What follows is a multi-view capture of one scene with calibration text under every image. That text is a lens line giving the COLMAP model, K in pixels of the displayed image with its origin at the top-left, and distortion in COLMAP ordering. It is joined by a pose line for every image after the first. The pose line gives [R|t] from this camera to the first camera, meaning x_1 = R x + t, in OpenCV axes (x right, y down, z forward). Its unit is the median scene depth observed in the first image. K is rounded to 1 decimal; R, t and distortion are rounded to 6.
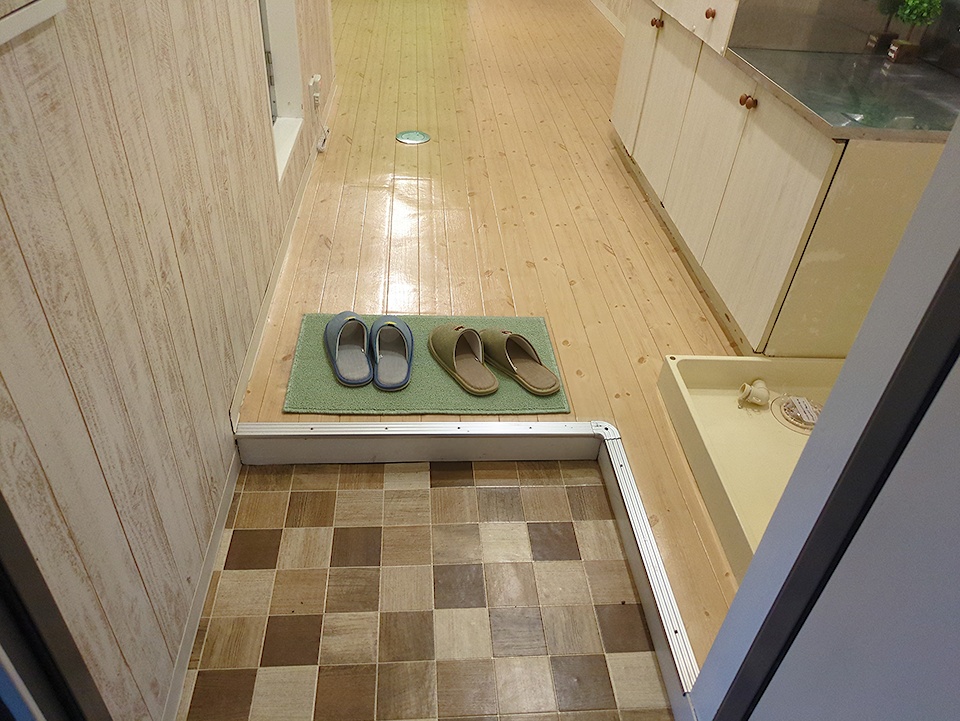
lens RADIAL K [[716.4, 0, 478.7], [0, 716.4, 360.6], [0, 0, 1]] dist [0.012841, -0.001875]
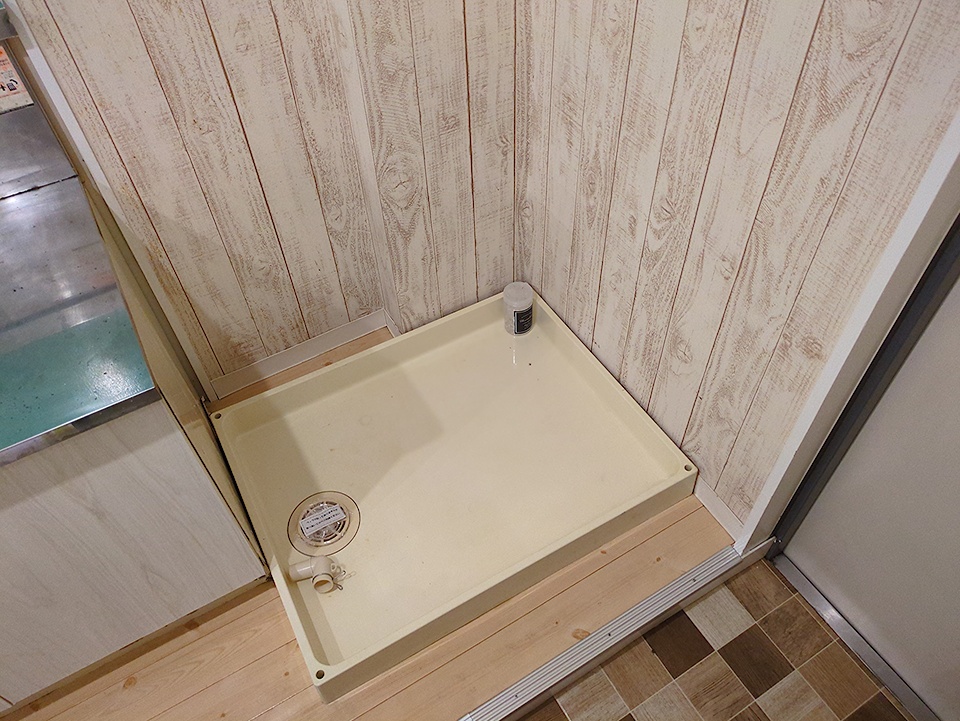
lens RADIAL K [[716.4, 0, 479.7], [0, 716.4, 359.6], [0, 0, 1]] dist [0.012841, -0.001875]
pose [[-0.441461, -0.708030, 0.551185, 0.037111], [0.552189, 0.269811, 0.788853, -0.552101], [-0.707248, 0.652607, 0.271855, 0.512121]]
